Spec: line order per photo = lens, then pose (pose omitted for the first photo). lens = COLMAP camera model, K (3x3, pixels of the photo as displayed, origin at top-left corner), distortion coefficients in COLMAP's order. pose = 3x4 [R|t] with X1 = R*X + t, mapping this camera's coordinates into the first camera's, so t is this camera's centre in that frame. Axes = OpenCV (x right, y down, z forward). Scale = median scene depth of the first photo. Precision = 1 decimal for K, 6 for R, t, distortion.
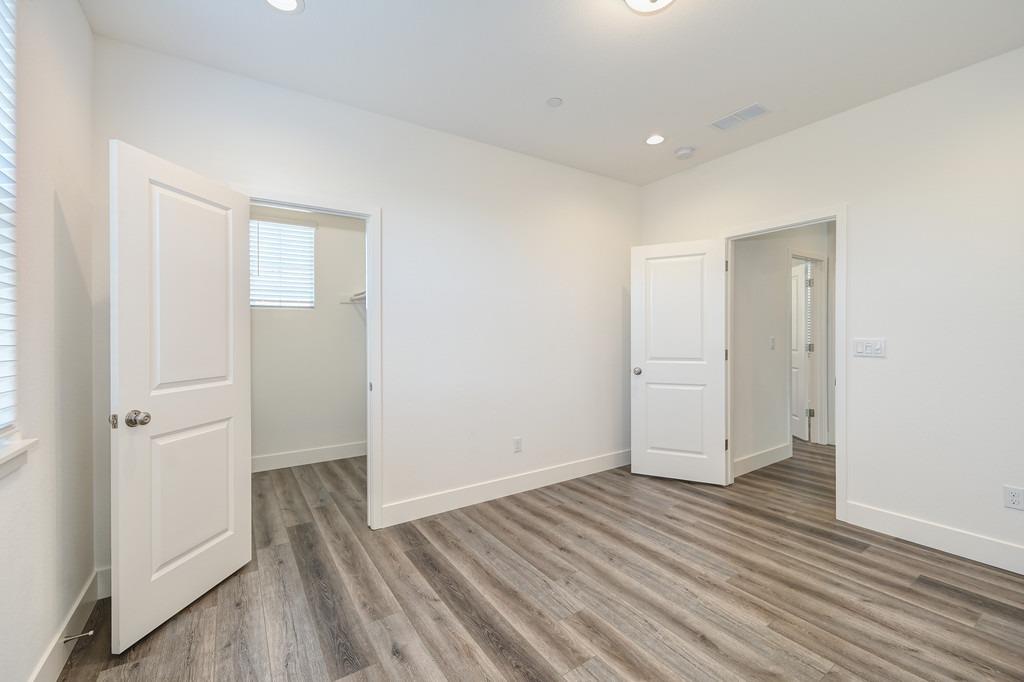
lens RADIAL K [[414.7, 0, 512.0], [0, 414.7, 341.0], [0, 0, 1]] dist [-0.000609, 0.000119]
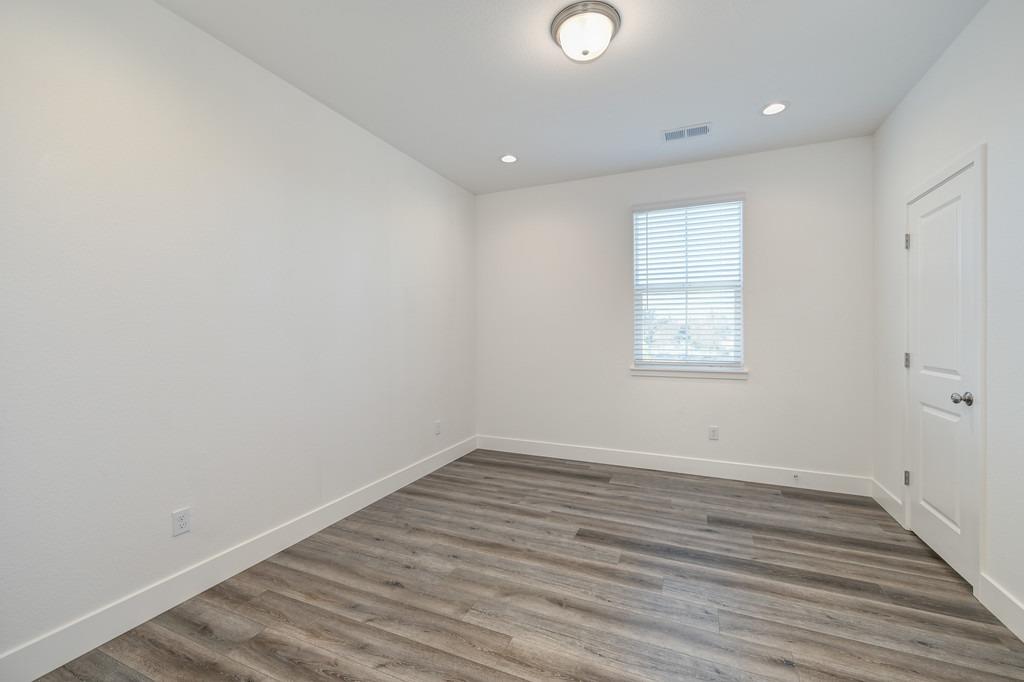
lens RADIAL K [[414.7, 0, 512.0], [0, 414.7, 341.0], [0, 0, 1]] dist [-0.000609, 0.000119]
pose [[-0.838395, 0.020325, -0.544684, 1.047839], [0.003860, 0.999501, 0.031355, -0.017343], [0.545049, 0.024185, -0.838055, 1.664656]]
